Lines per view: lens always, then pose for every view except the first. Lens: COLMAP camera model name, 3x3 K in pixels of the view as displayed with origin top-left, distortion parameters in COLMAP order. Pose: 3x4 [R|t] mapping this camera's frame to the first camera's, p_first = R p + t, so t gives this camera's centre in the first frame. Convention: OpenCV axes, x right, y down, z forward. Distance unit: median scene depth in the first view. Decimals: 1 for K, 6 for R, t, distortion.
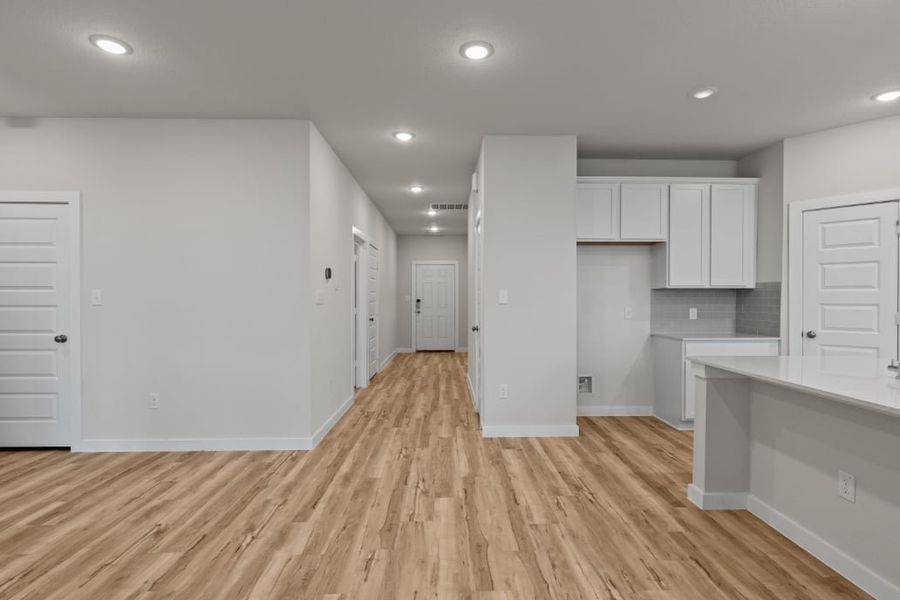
lens RADIAL K [[437.2, 0, 456.2], [0, 437.2, 303.5], [0, 0, 1]] dist [-0.006500, 0.000719]
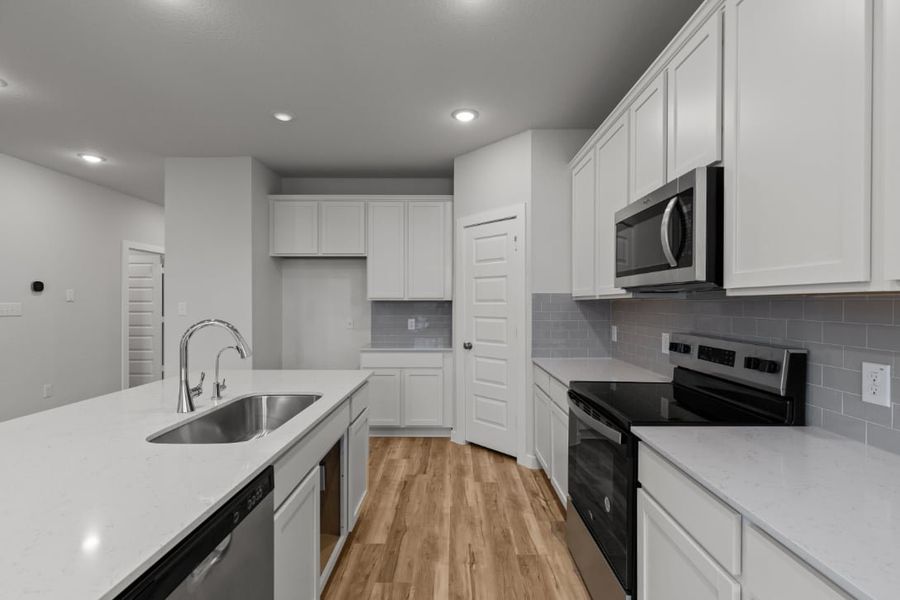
lens RADIAL K [[404.0, 0, 454.4], [0, 404.0, 304.1], [0, 0, 1]] dist [0.000261, -0.000758]
pose [[0.999589, 0.001492, -0.028644, 0.914670], [-0.001780, 0.999948, -0.010018, -0.020944], [0.028628, 0.010065, 0.999539, 0.040642]]
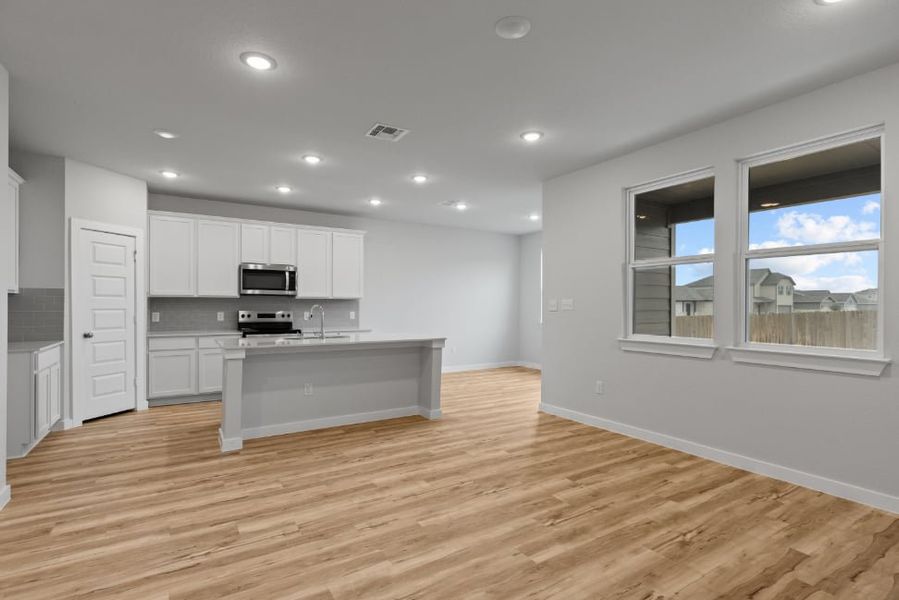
lens RADIAL K [[436.7, 0, 452.6], [0, 436.7, 306.4], [0, 0, 1]] dist [-0.006500, 0.000719]
pose [[-0.506710, -0.002709, 0.862112, -0.792887], [0.007435, 0.999944, 0.007512, -0.008809], [-0.862084, 0.010216, -0.506662, 0.842137]]
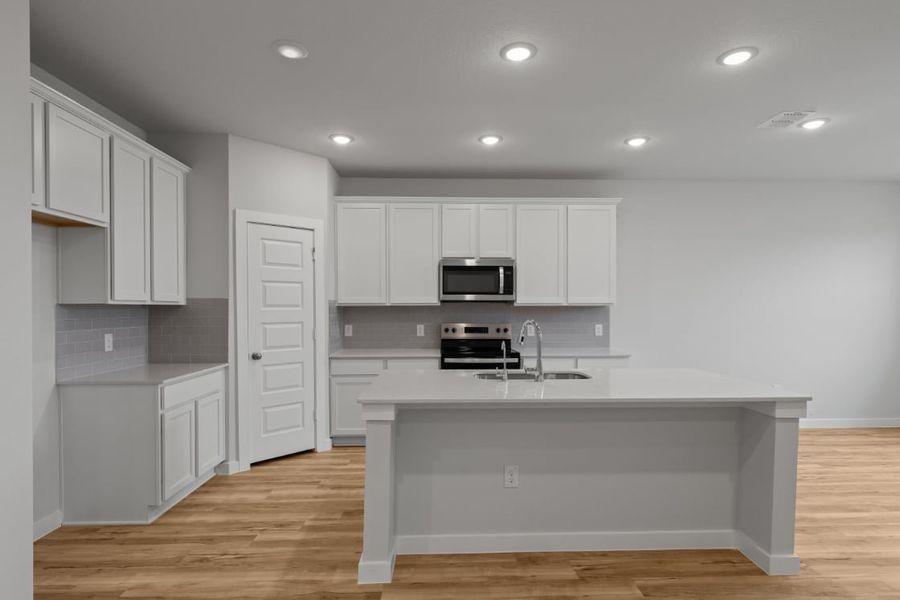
lens RADIAL K [[480.3, 0, 454.1], [0, 480.3, 311.9], [0, 0, 1]] dist [-0.002972, 0.001158]
pose [[-0.005322, -0.007201, 0.999960, -0.245933], [0.013225, 0.999886, 0.007271, -0.028311], [-0.999898, 0.013263, -0.005226, 0.656404]]
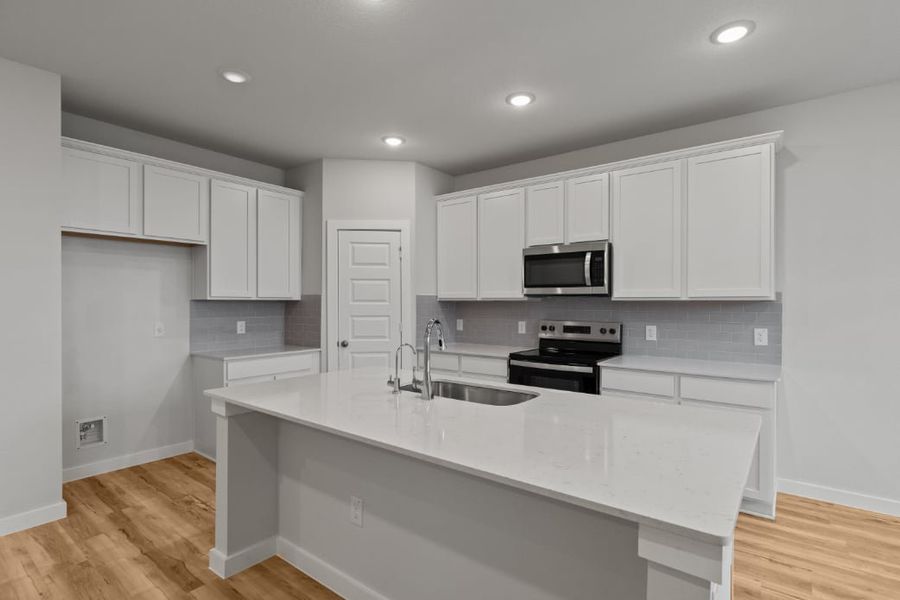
lens RADIAL K [[437.2, 0, 450.6], [0, 437.2, 304.1], [0, 0, 1]] dist [-0.006500, 0.000719]
pose [[0.629720, -0.000985, 0.776822, 0.150602], [0.007805, 0.999957, -0.005059, -0.022931], [-0.776783, 0.009248, 0.629700, 0.118237]]
